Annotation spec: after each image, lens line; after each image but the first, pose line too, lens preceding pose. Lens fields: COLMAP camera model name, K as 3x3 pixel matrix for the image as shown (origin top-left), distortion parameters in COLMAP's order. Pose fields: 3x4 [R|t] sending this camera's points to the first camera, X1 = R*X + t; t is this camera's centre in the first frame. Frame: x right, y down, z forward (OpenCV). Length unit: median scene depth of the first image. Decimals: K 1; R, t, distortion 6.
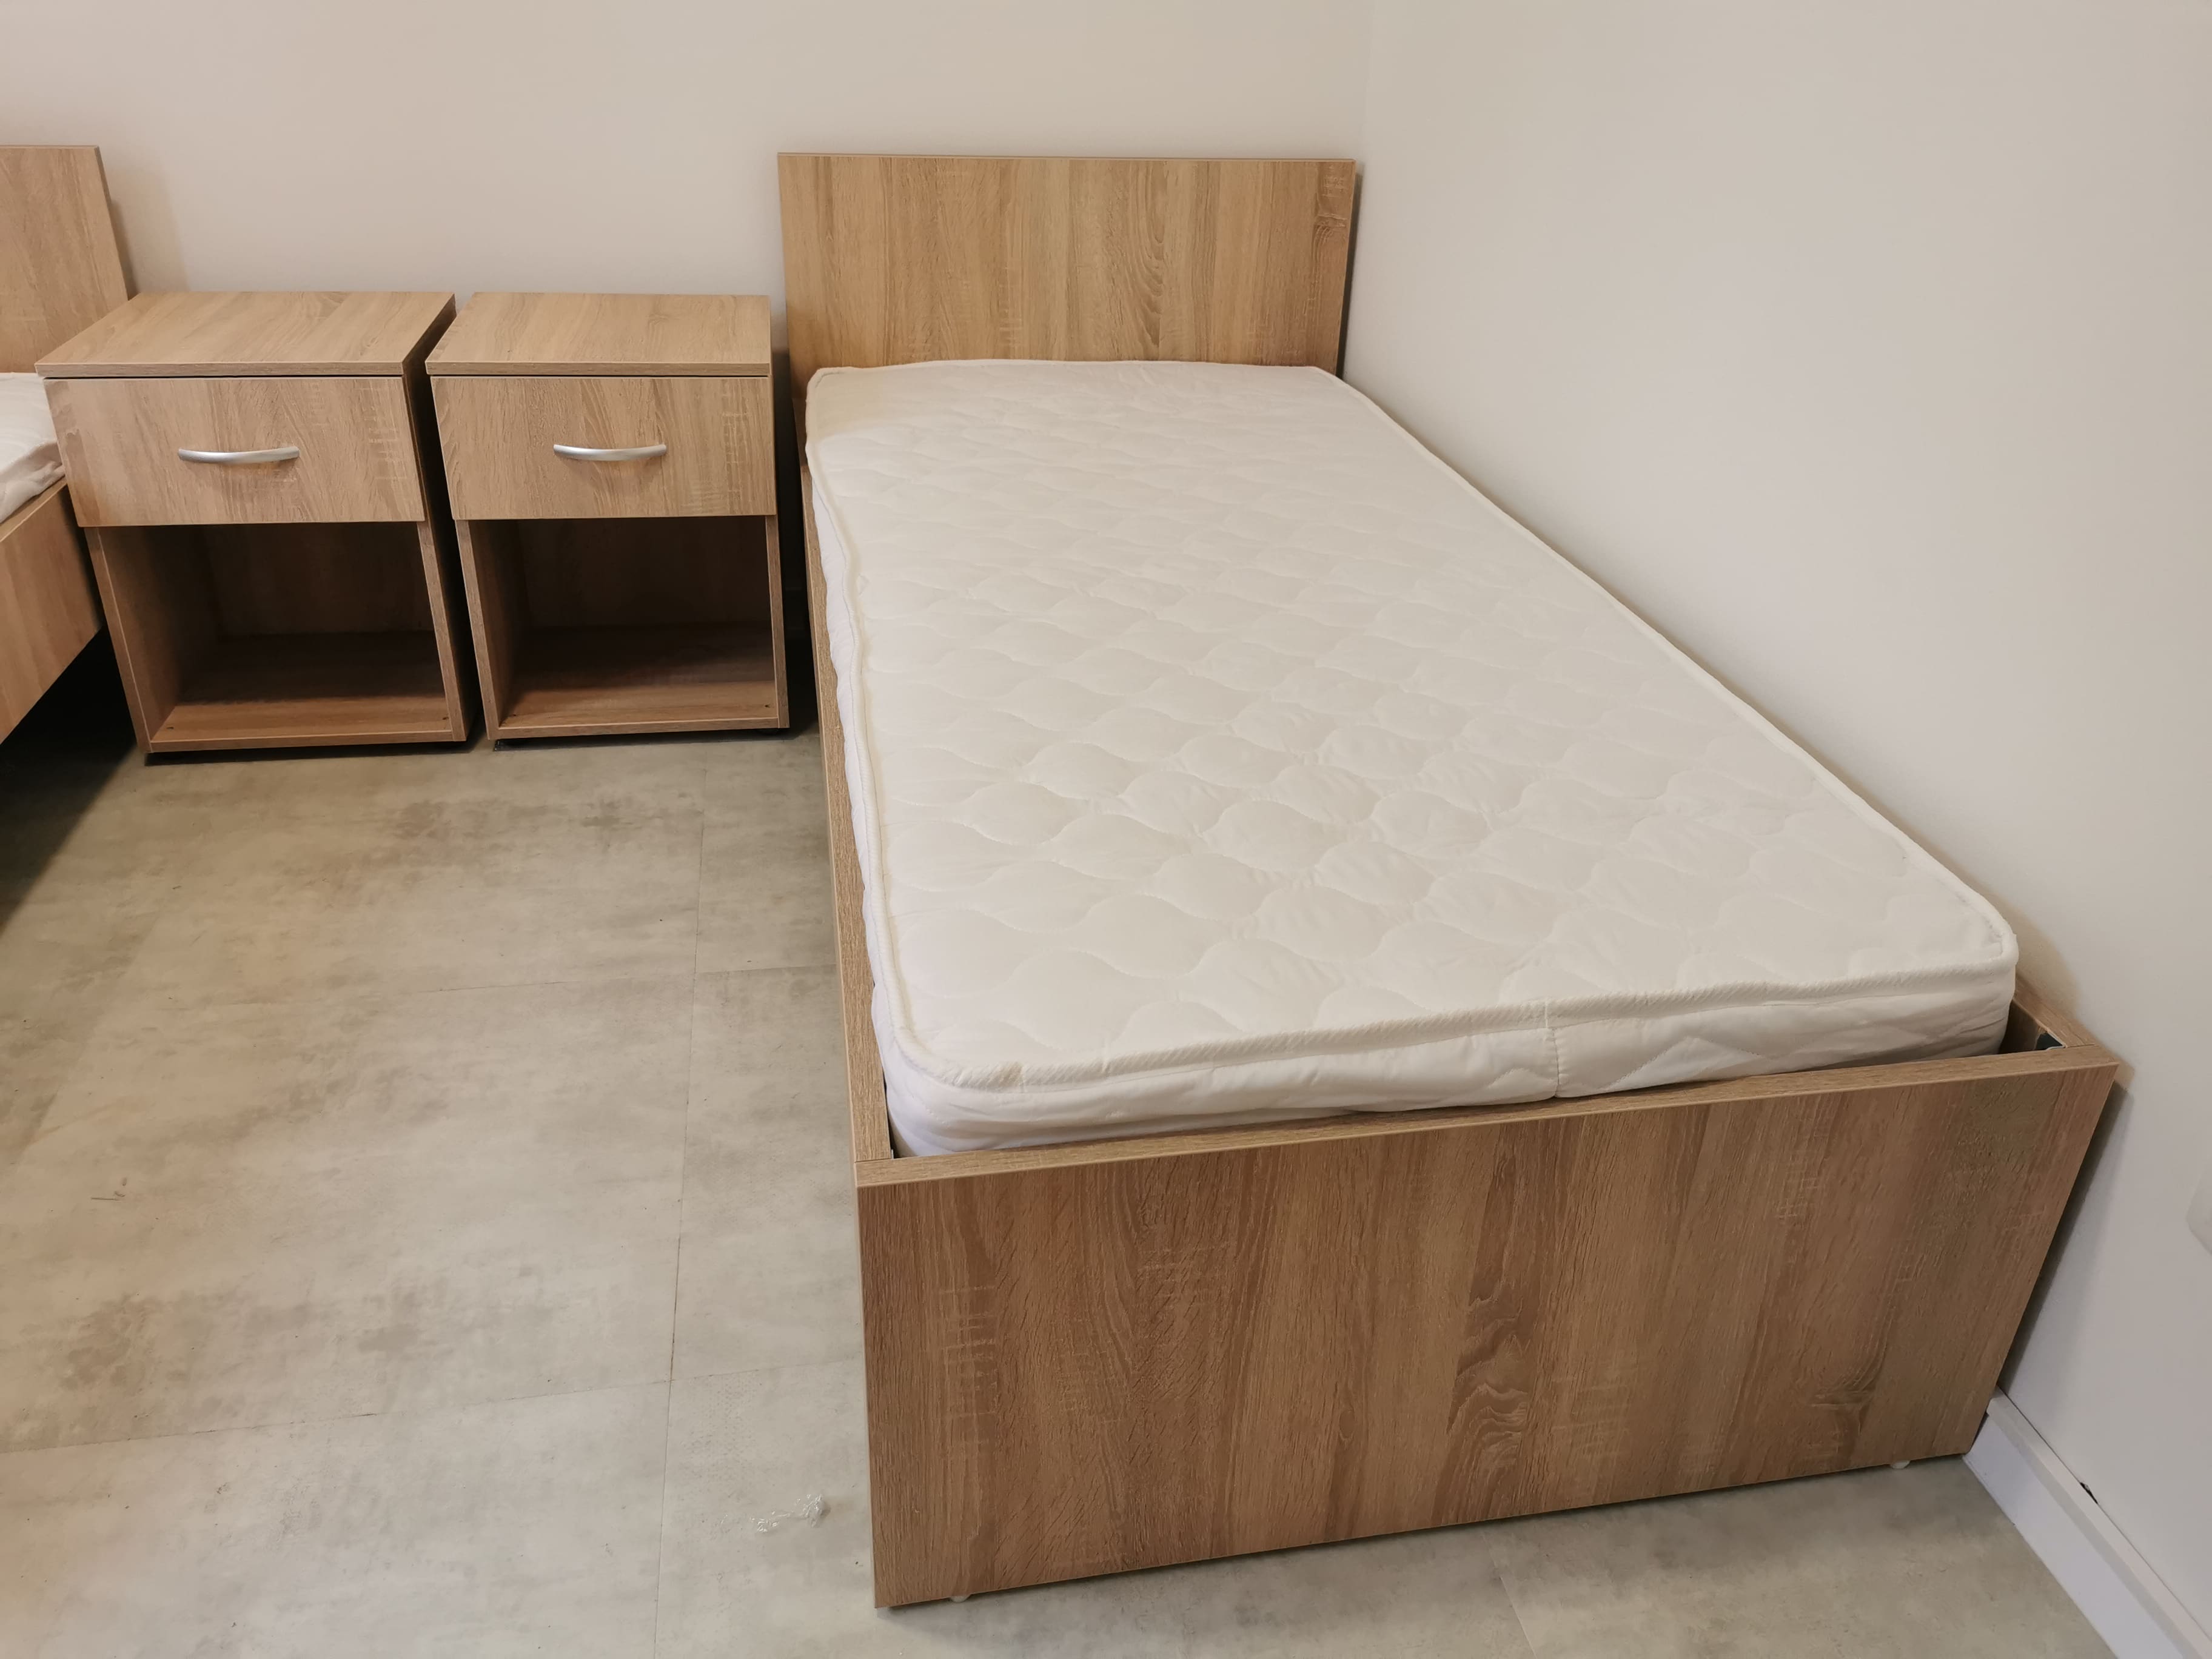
lens RADIAL K [[1701.8, 0, 1124.9], [0, 1701.8, 819.7], [0, 0, 1]] dist [0.057652, -0.078640]
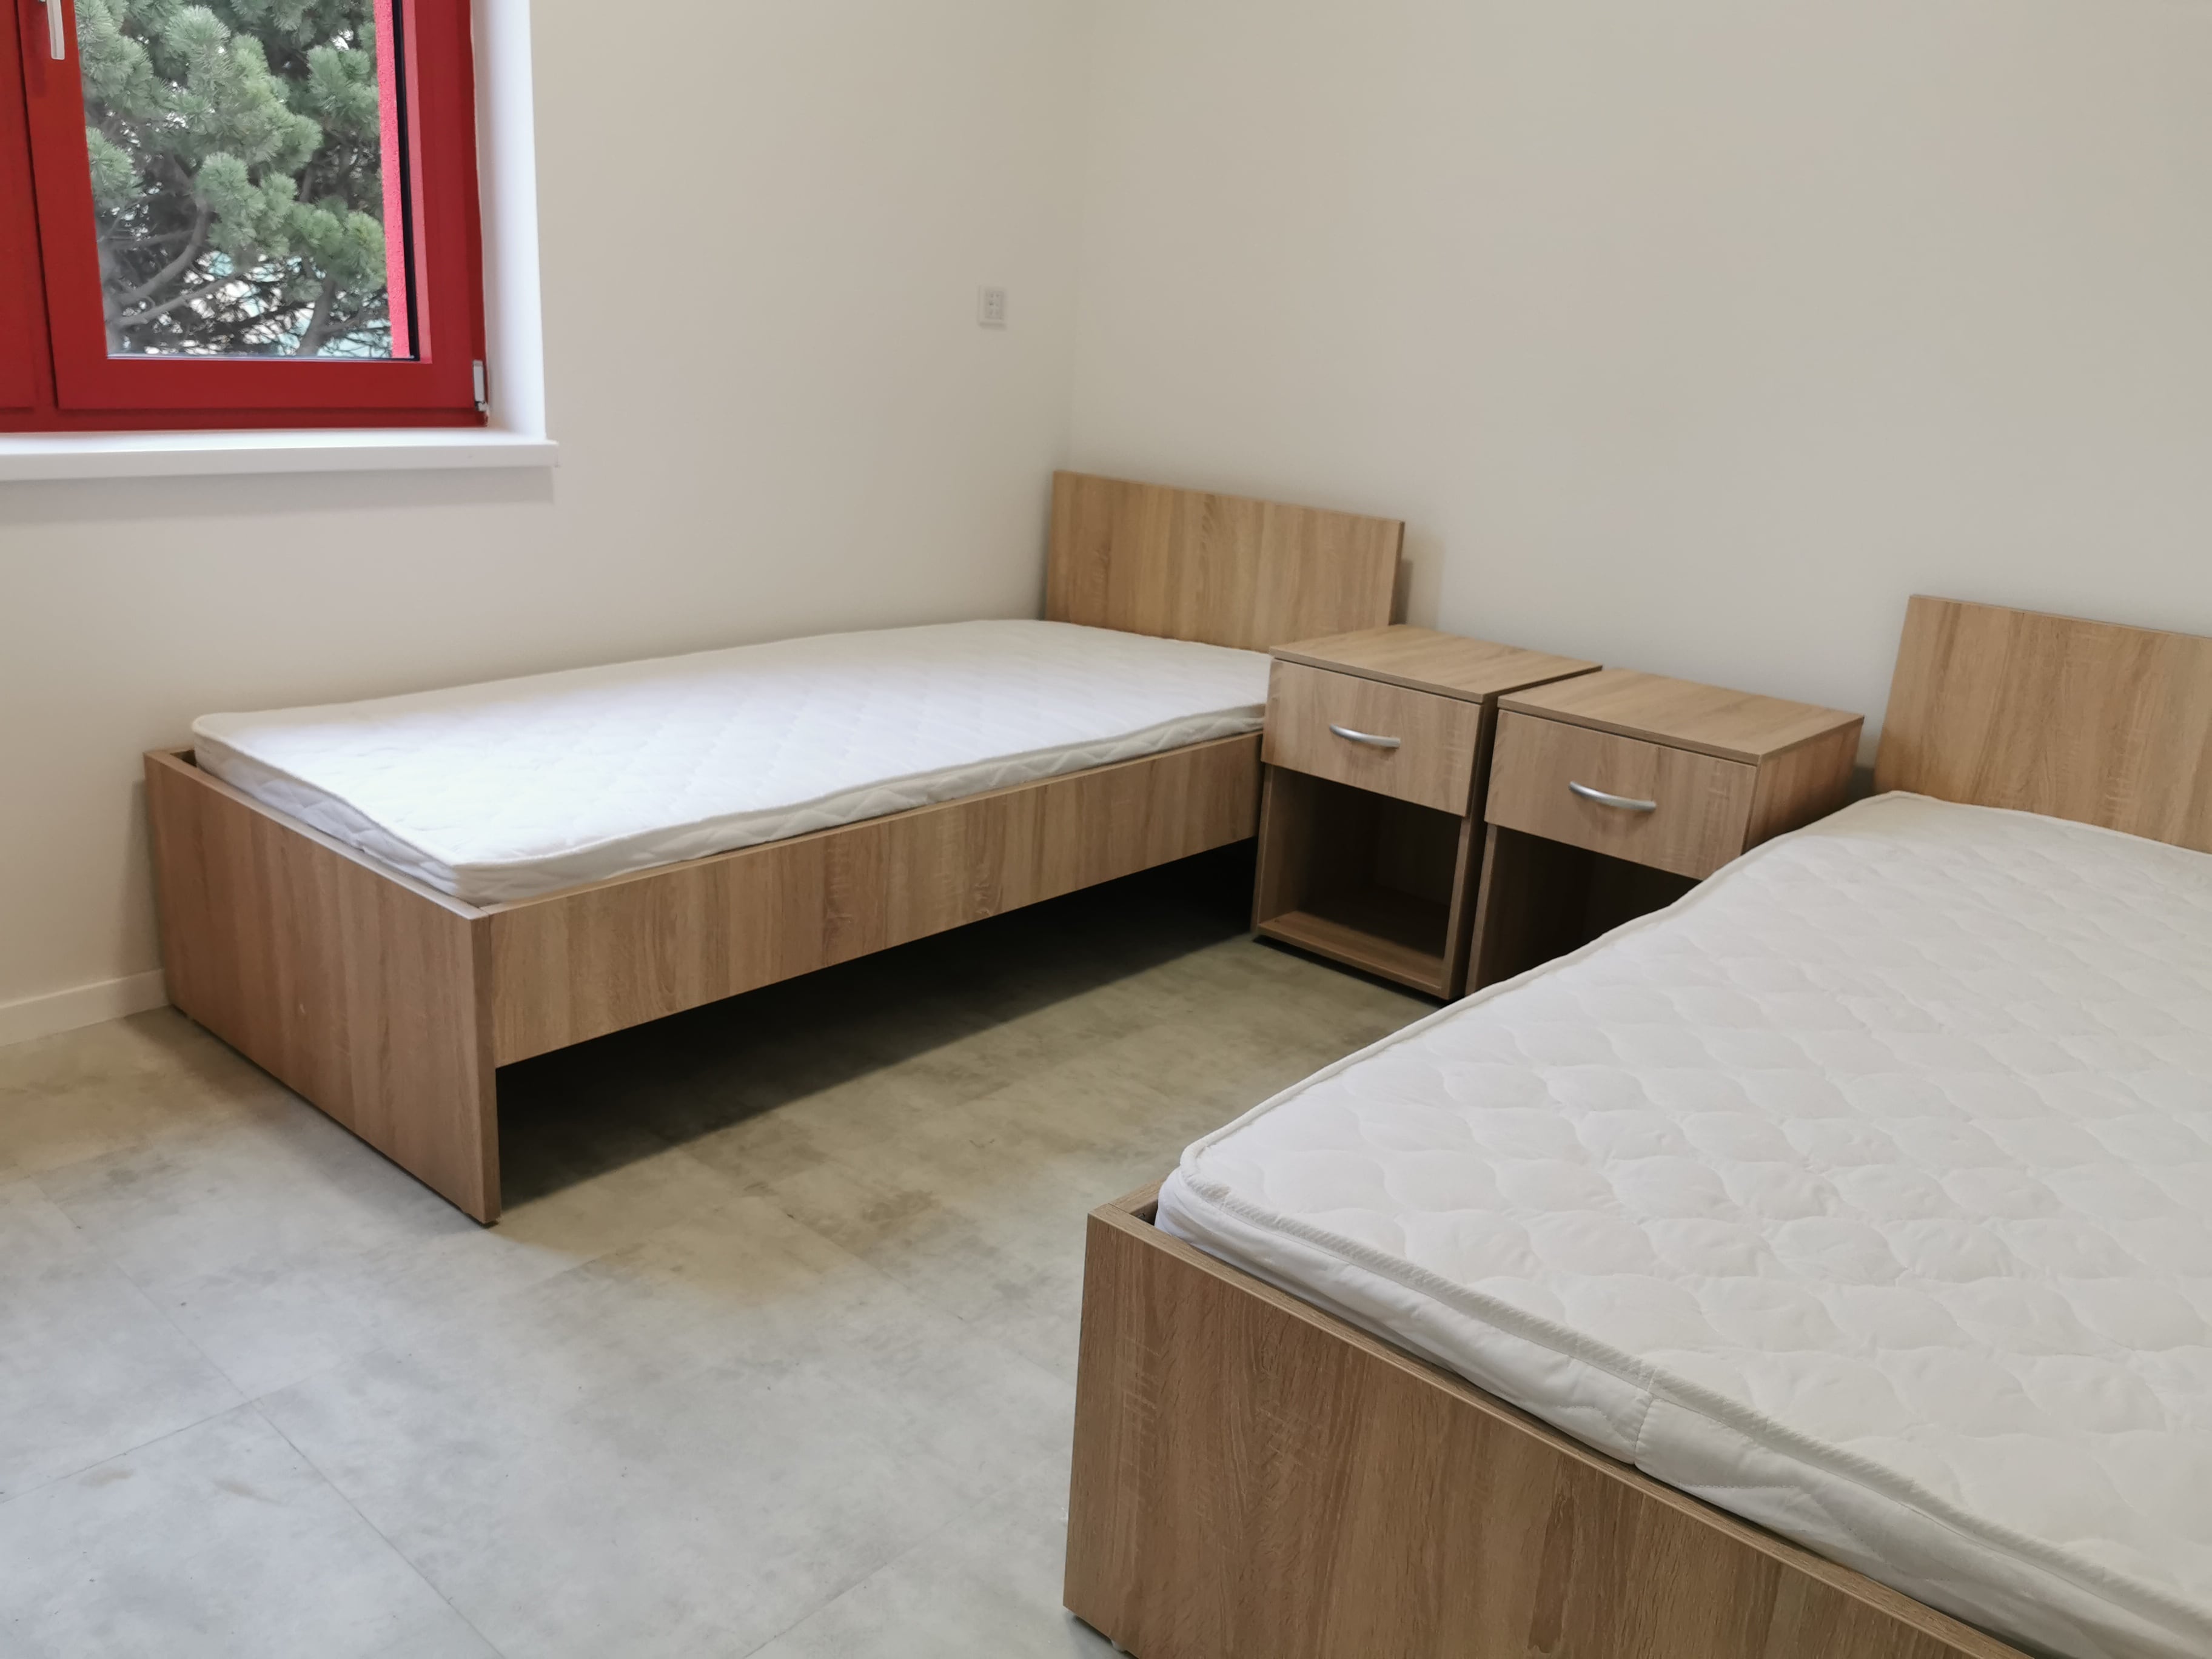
lens RADIAL K [[1701.8, 0, 1119.0], [0, 1701.8, 823.1], [0, 0, 1]] dist [0.057652, -0.078640]
pose [[0.623070, 0.232506, -0.746810, 0.717576], [-0.407127, 0.911663, -0.055839, 0.002455], [0.667856, 0.338838, 0.662689, 0.028694]]
